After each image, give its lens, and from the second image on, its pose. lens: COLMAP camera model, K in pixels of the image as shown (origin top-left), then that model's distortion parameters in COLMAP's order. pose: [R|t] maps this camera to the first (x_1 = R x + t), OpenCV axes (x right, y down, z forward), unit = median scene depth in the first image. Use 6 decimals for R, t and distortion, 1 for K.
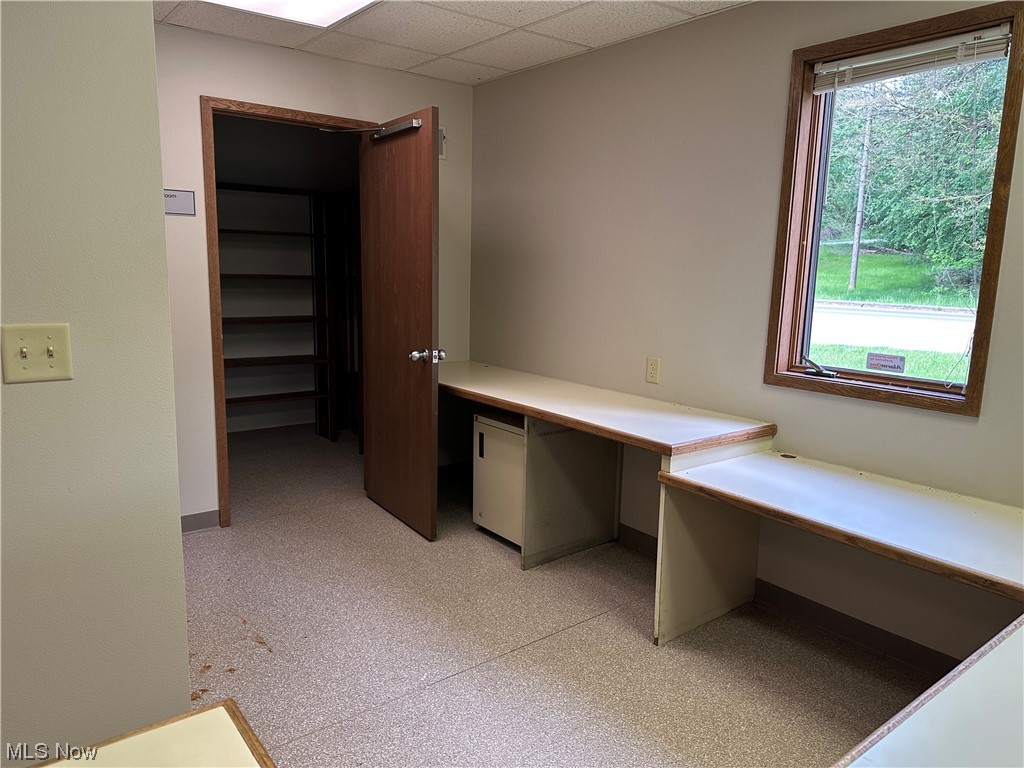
lens RADIAL K [[722.4, 0, 514.1], [0, 722.4, 388.2], [0, 0, 1]] dist [0.000237, -0.002347]
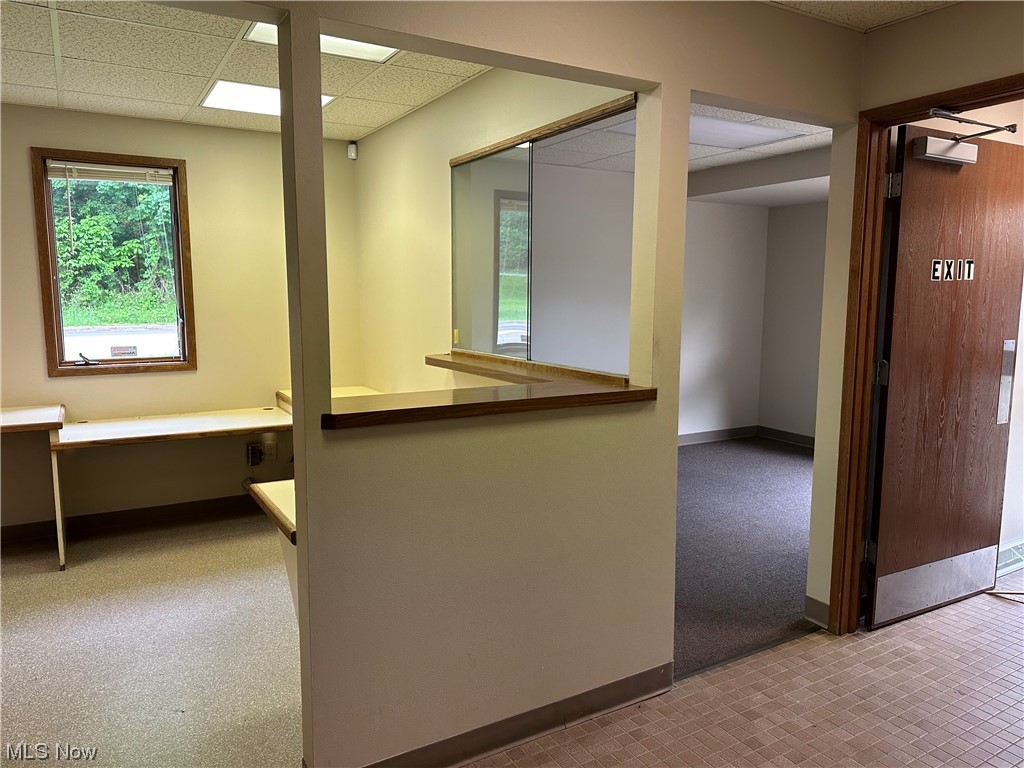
lens RADIAL K [[722.4, 0, 514.1], [0, 722.4, 388.2], [0, 0, 1]] dist [0.000237, -0.002347]
pose [[0.129244, -0.153925, 0.979593, -0.999491], [0.172151, 0.976361, 0.130704, -0.015668], [-0.976555, 0.151745, 0.152687, -0.100017]]
